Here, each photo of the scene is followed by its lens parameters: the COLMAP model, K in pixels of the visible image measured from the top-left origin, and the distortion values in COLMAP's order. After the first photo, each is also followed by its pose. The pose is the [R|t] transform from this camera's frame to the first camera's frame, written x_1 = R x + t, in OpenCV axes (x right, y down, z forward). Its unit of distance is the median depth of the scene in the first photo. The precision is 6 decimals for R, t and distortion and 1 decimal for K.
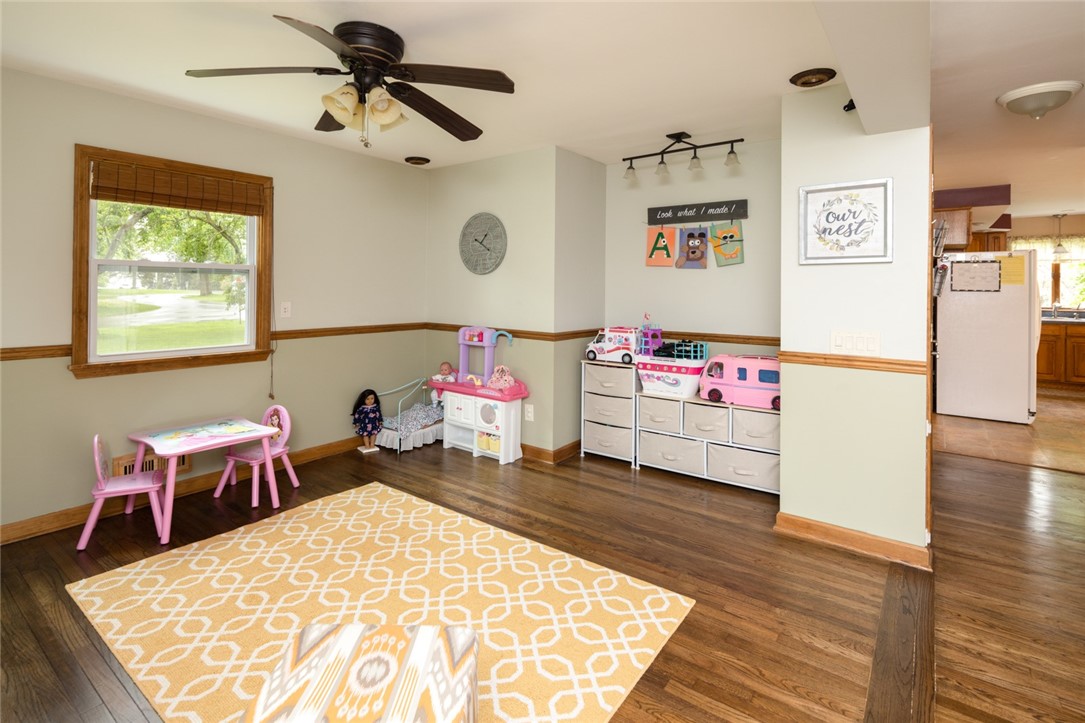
lens RADIAL K [[522.6, 0, 536.6], [0, 522.6, 291.5], [0, 0, 1]] dist [-0.000115, -0.000399]
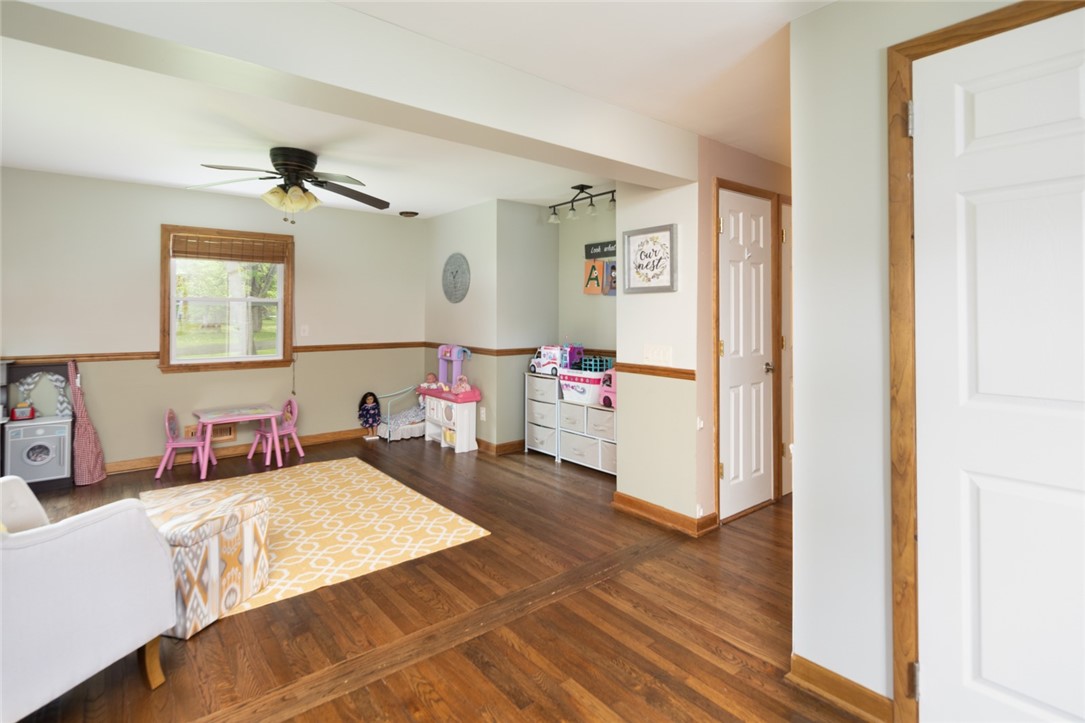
lens RADIAL K [[536.9, 0, 539.2], [0, 536.9, 314.0], [0, 0, 1]] dist [0.002731, 0.000624]
pose [[0.971028, -0.007367, -0.238852, 0.460136], [0.005930, 0.999960, -0.006735, 0.004192], [0.238892, 0.005124, 0.971033, -0.226976]]
